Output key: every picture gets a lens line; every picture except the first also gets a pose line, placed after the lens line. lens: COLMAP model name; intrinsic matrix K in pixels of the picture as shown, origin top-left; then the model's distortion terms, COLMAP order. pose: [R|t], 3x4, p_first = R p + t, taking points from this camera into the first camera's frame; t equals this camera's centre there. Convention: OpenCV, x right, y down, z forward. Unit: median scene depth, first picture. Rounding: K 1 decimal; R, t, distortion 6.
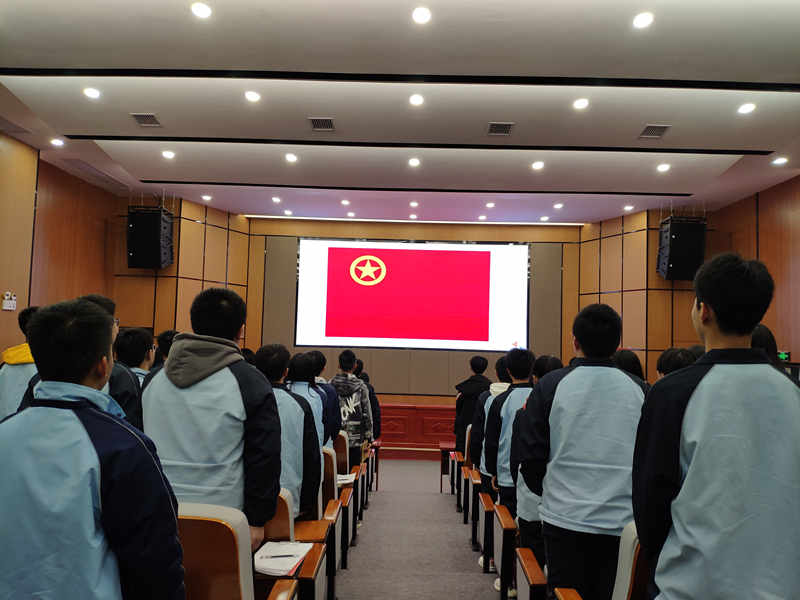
lens RADIAL K [[601.8, 0, 409.8], [0, 601.8, 301.2], [0, 0, 1]] dist [0.011279, -0.070309]
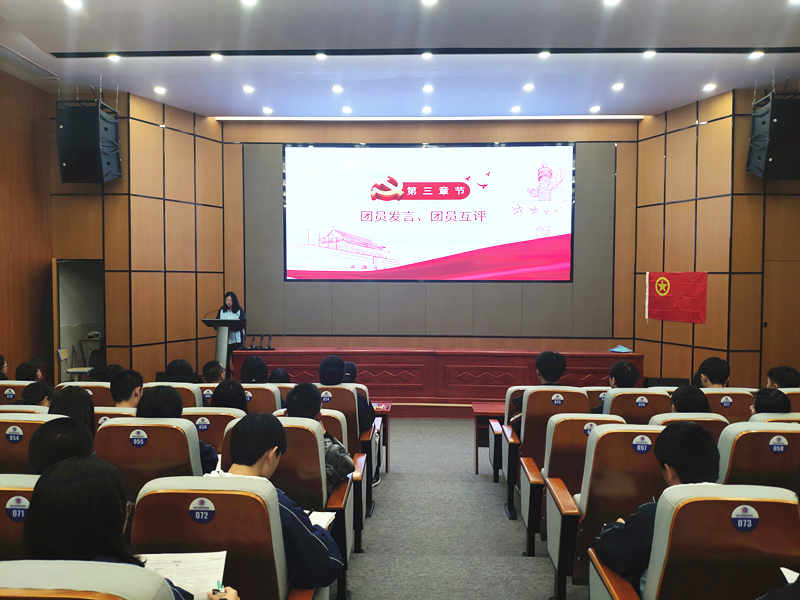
lens RADIAL K [[601.8, 0, 408.4], [0, 601.8, 297.6], [0, 0, 1]] dist [0.011279, -0.070309]
pose [[0.999497, -0.022339, -0.022492, -0.006868], [0.024455, 0.994818, 0.098684, 0.027485], [0.020171, -0.099185, 0.994865, 0.226914]]
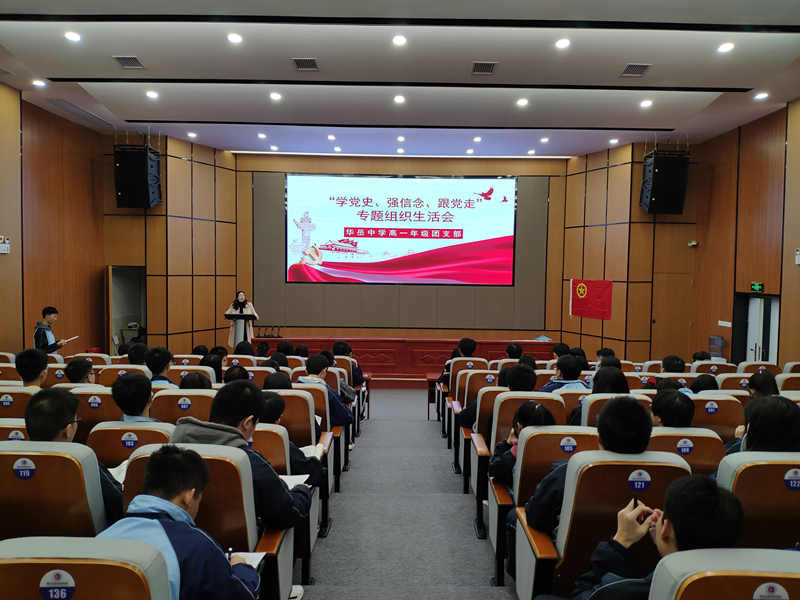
lens RADIAL K [[601.8, 0, 411.5], [0, 601.8, 298.8], [0, 0, 1]] dist [0.011279, -0.070309]
pose [[0.999777, -0.013281, 0.016402, 0.005226], [0.011321, 0.993380, 0.114311, -0.012890], [-0.017812, -0.114100, 0.993310, -0.024553]]
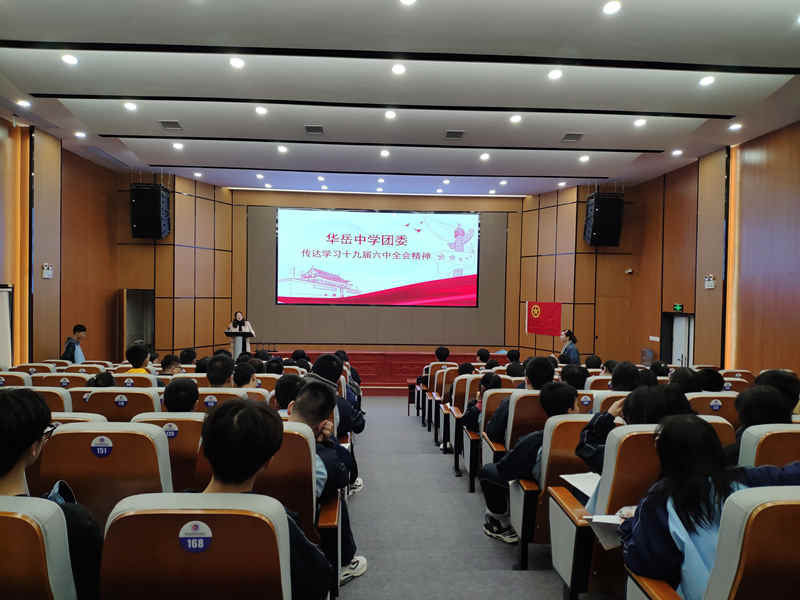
lens RADIAL K [[601.8, 0, 409.0], [0, 601.8, 309.8], [0, 0, 1]] dist [0.011279, -0.070309]
pose [[0.997277, -0.013146, 0.072572, -0.028040], [0.006369, 0.995661, 0.092835, -0.021913], [-0.073478, -0.092120, 0.993033, -0.190752]]
